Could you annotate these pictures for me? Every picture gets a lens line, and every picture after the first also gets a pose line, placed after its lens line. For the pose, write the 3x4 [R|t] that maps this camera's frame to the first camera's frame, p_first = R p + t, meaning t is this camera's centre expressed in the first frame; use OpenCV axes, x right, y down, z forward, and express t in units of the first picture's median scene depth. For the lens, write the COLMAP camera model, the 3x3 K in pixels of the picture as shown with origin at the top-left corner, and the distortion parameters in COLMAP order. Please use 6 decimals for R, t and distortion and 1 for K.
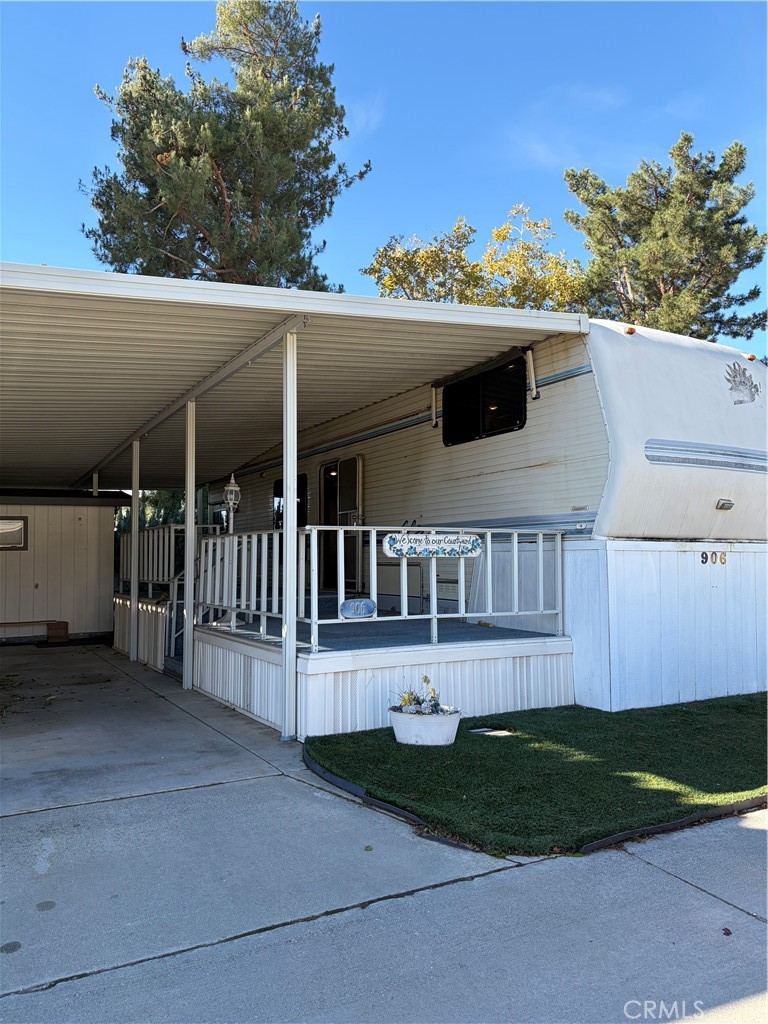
lens RADIAL K [[768.1, 0, 387.0], [0, 768.1, 509.4], [0, 0, 1]] dist [0.075503, -0.086509]
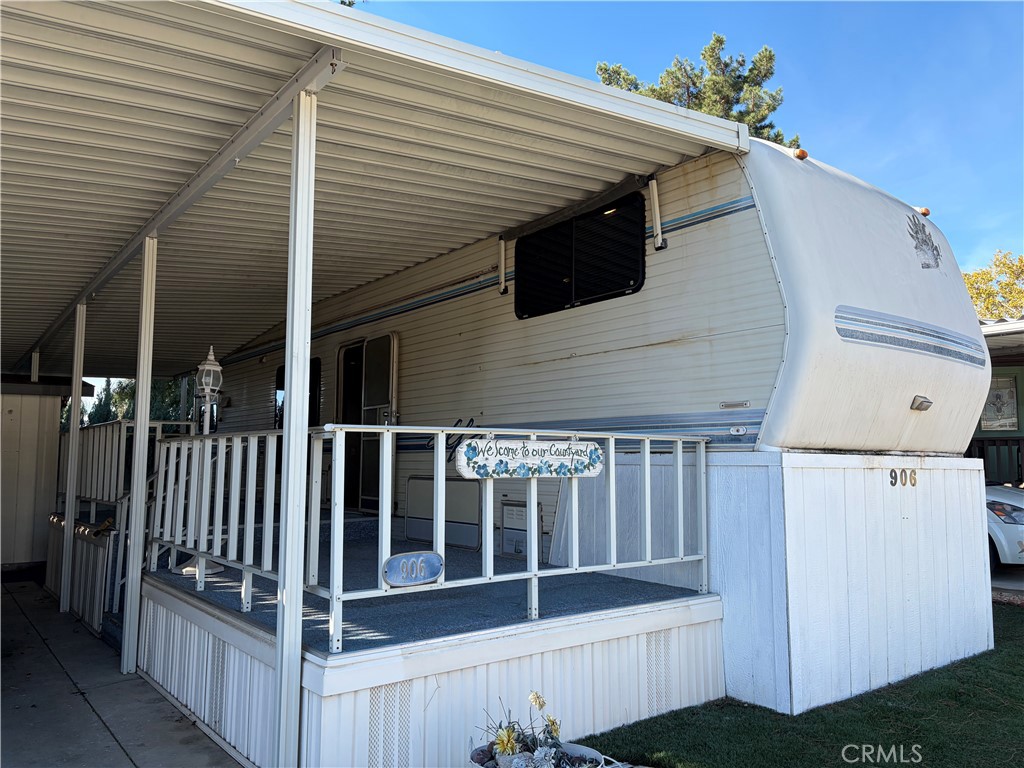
lens RADIAL K [[764.6, 0, 512.0], [0, 764.6, 384.0], [0, 0, 1]] dist [0.112342, -0.191934]
pose [[0.989349, 0.021848, 0.143912, -0.041810], [-0.016931, 0.999233, -0.035303, 0.007387], [-0.144573, 0.032490, 0.988961, 0.334994]]
